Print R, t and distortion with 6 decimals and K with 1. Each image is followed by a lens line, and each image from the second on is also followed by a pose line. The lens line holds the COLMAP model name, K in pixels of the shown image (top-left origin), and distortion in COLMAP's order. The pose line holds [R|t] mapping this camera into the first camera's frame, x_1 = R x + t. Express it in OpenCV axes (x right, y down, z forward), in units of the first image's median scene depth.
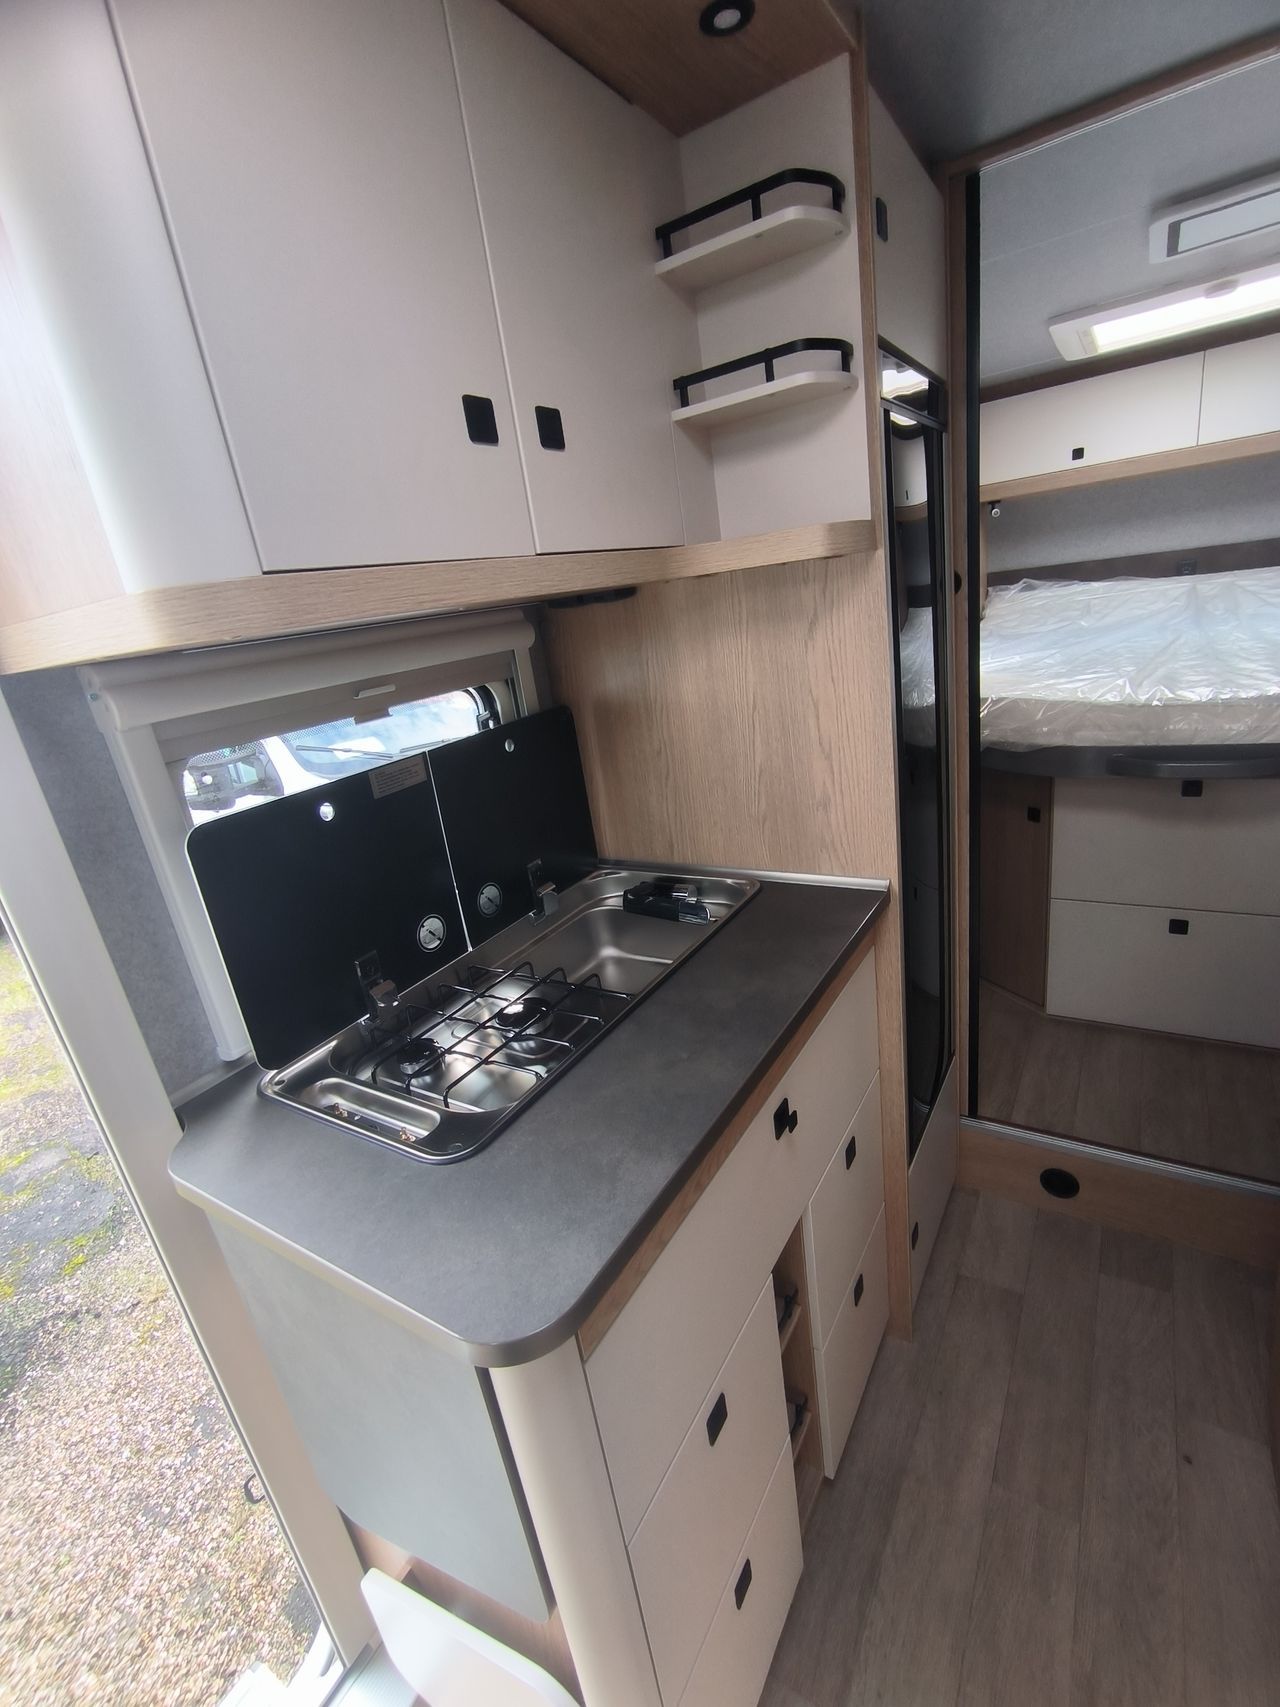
lens RADIAL K [[774.0, 0, 648.2], [0, 774.0, 861.4], [0, 0, 1]] dist [-0.028205, 0.013116]
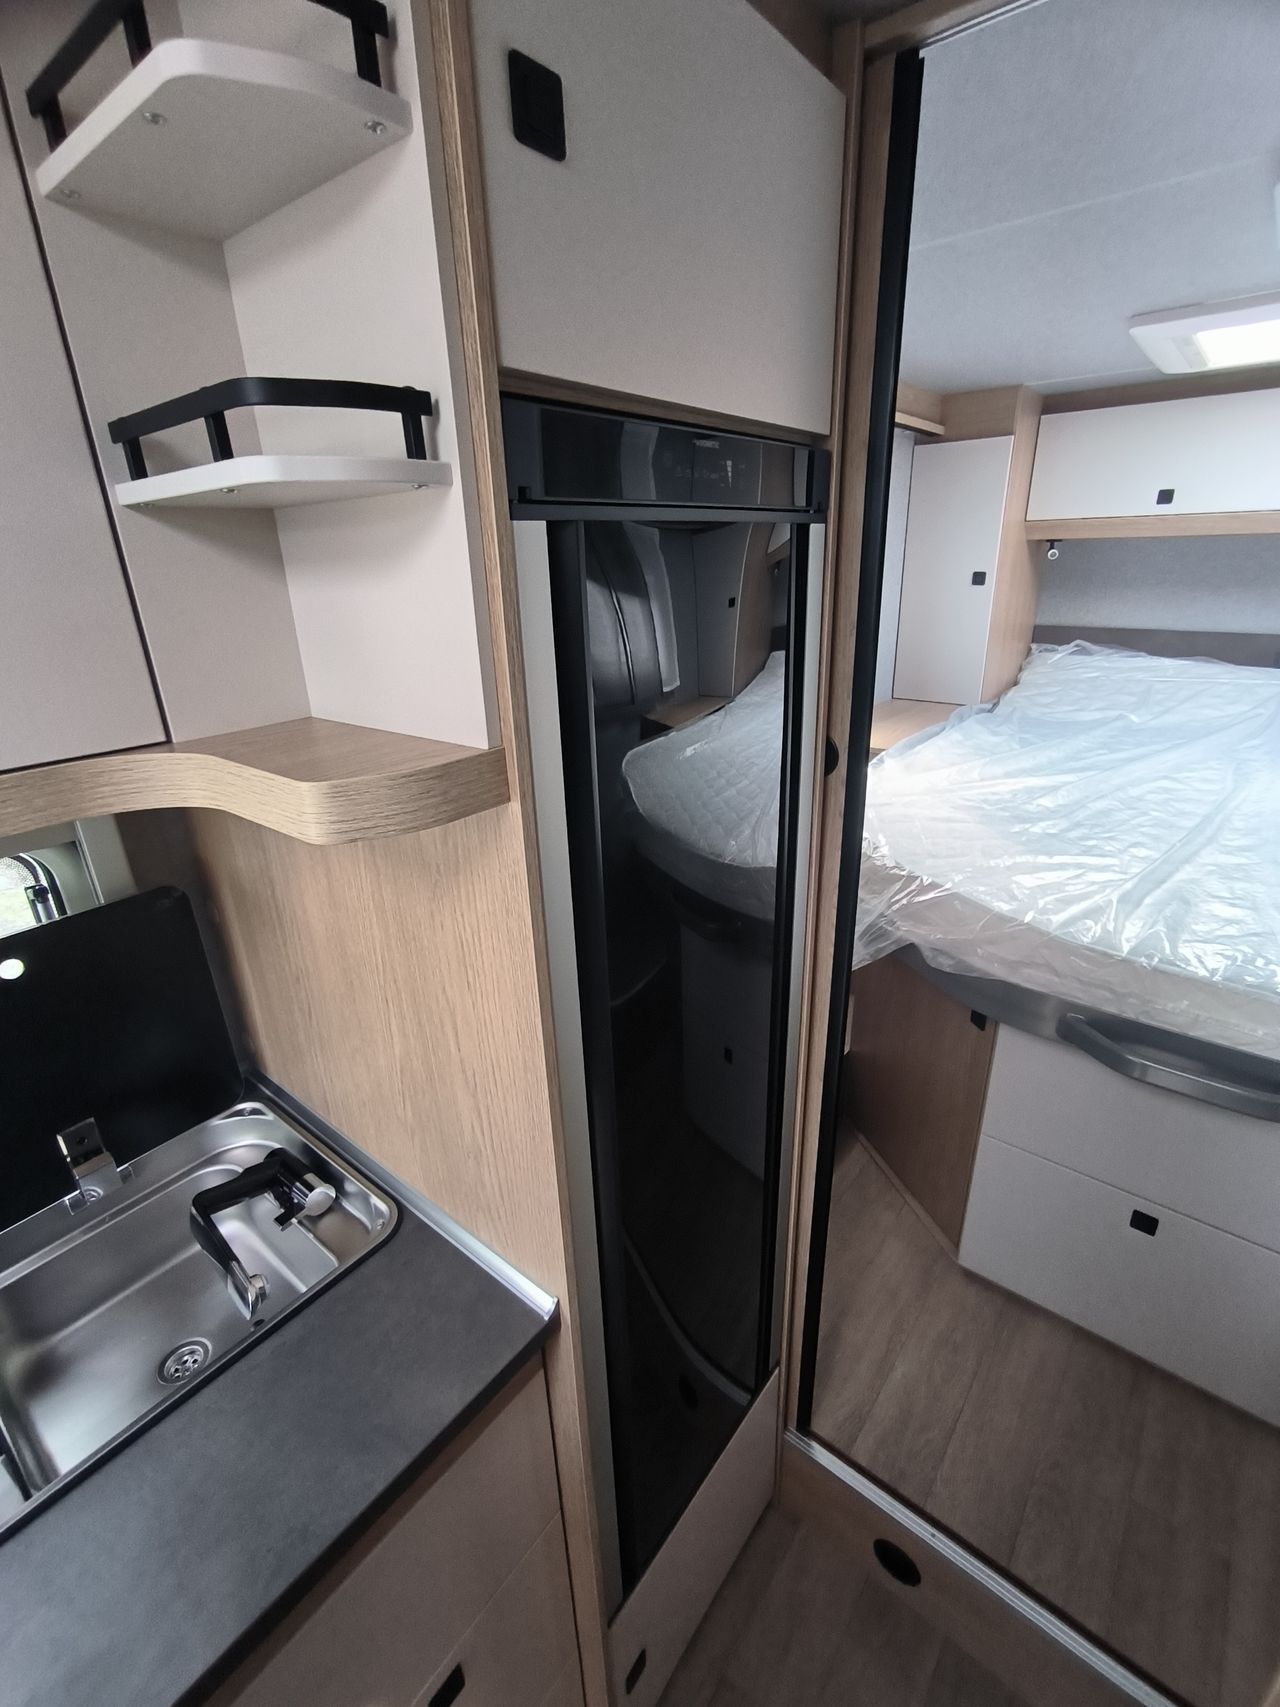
lens RADIAL K [[774.0, 0, 655.4], [0, 774.0, 856.8], [0, 0, 1]] dist [-0.028205, 0.013116]
pose [[0.987317, 0.146651, -0.060817, 0.285604], [-0.142764, 0.987686, 0.063992, -0.278485], [0.069453, -0.054498, 0.996096, 0.335887]]
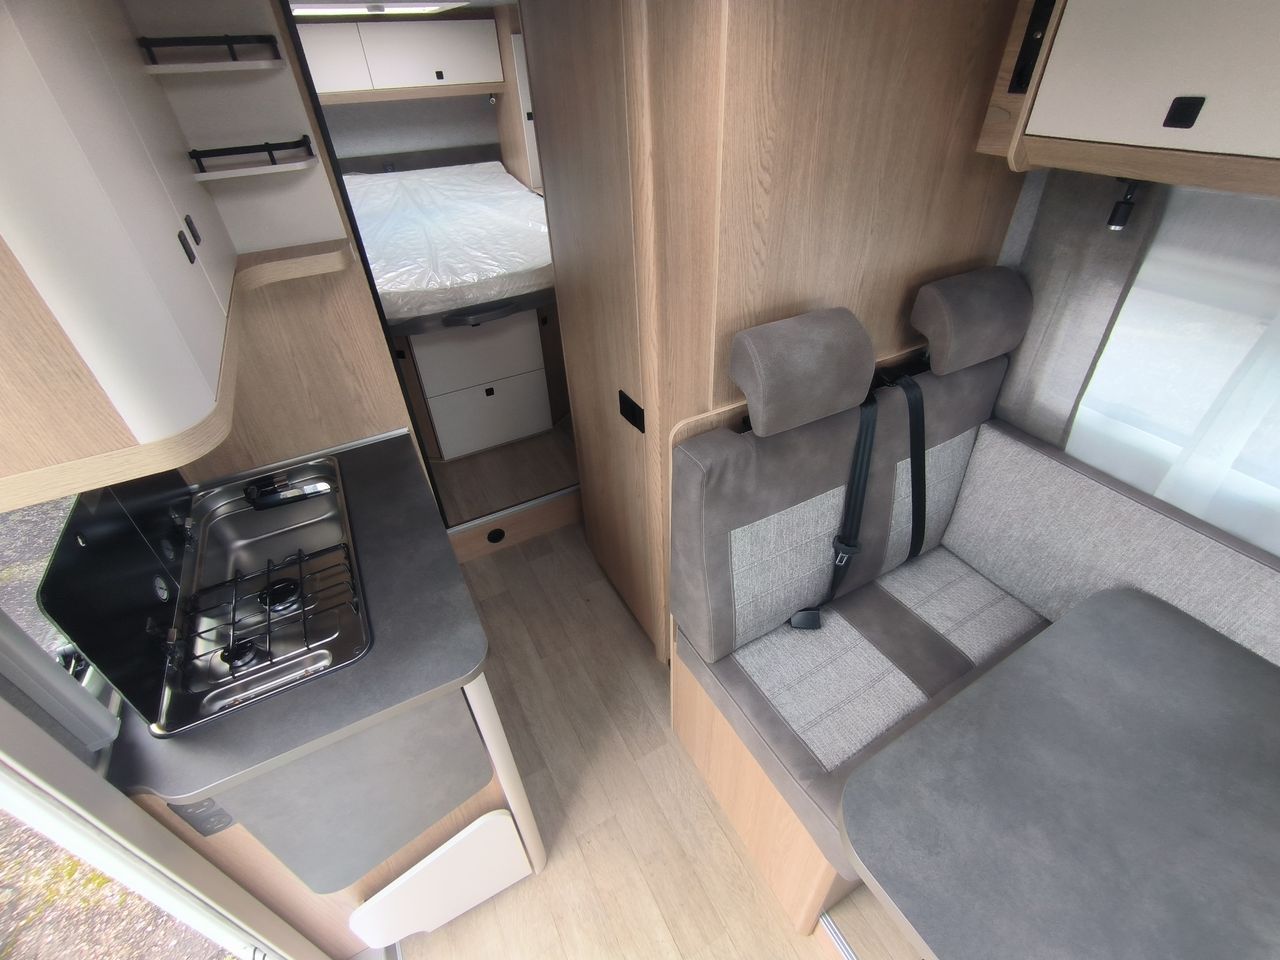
lens RADIAL K [[580.4, 0, 639.3], [0, 580.4, 475.2], [0, 0, 1]] dist [-0.028205, 0.013116]
pose [[0.511620, -0.417483, 0.750968, -0.372483], [0.244780, 0.908622, 0.338363, -0.155435], [-0.823606, 0.010709, 0.567061, -0.177778]]
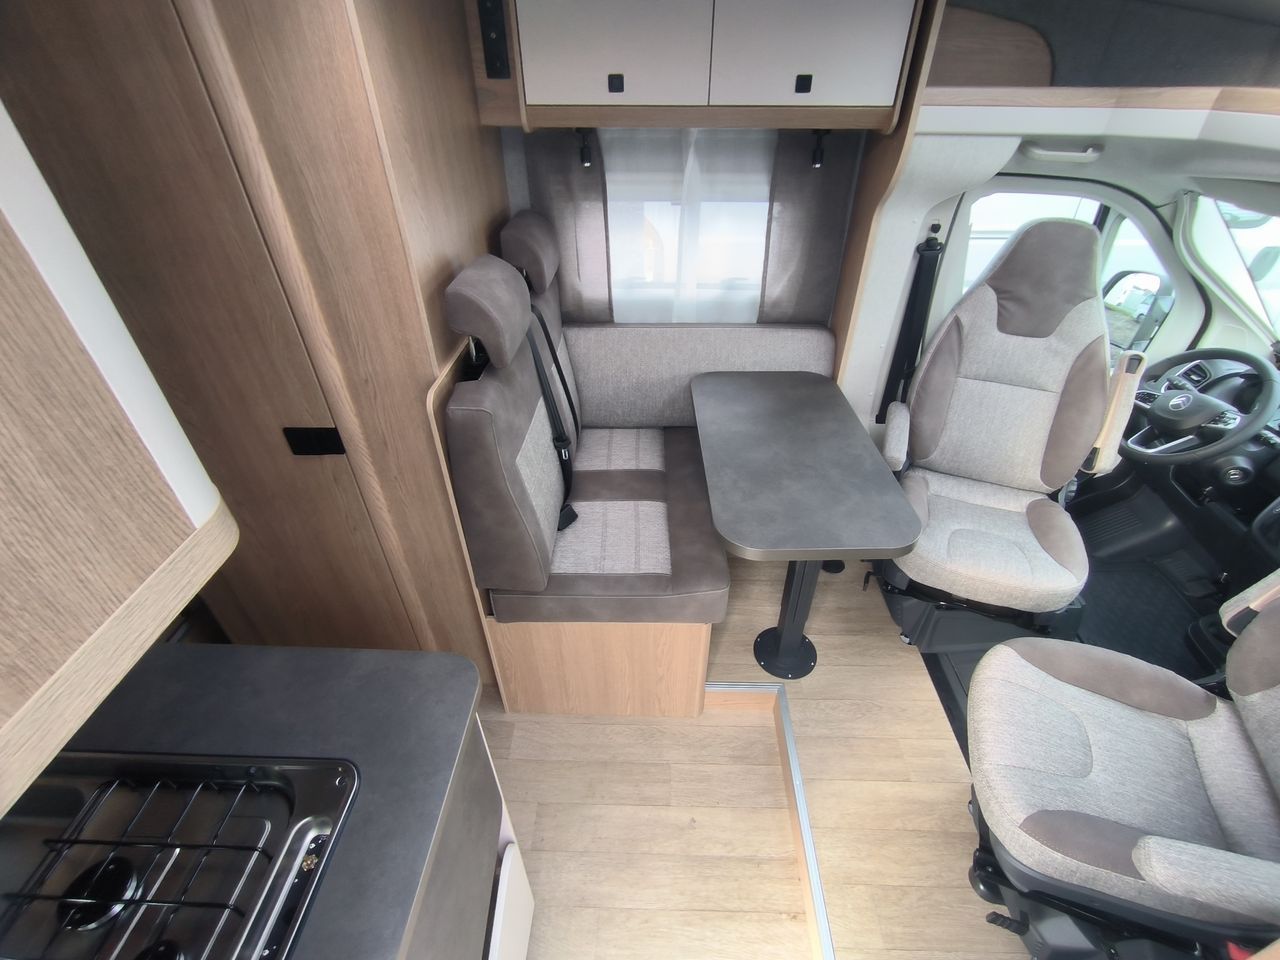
lens RADIAL K [[580.4, 0, 642.0], [0, 580.4, 473.5], [0, 0, 1]] dist [-0.028205, 0.013116]
pose [[-0.486804, -0.394610, 0.779297, -0.541665], [0.348613, 0.730249, 0.587542, -0.228903], [-0.800931, 0.557691, -0.217922, 0.225256]]
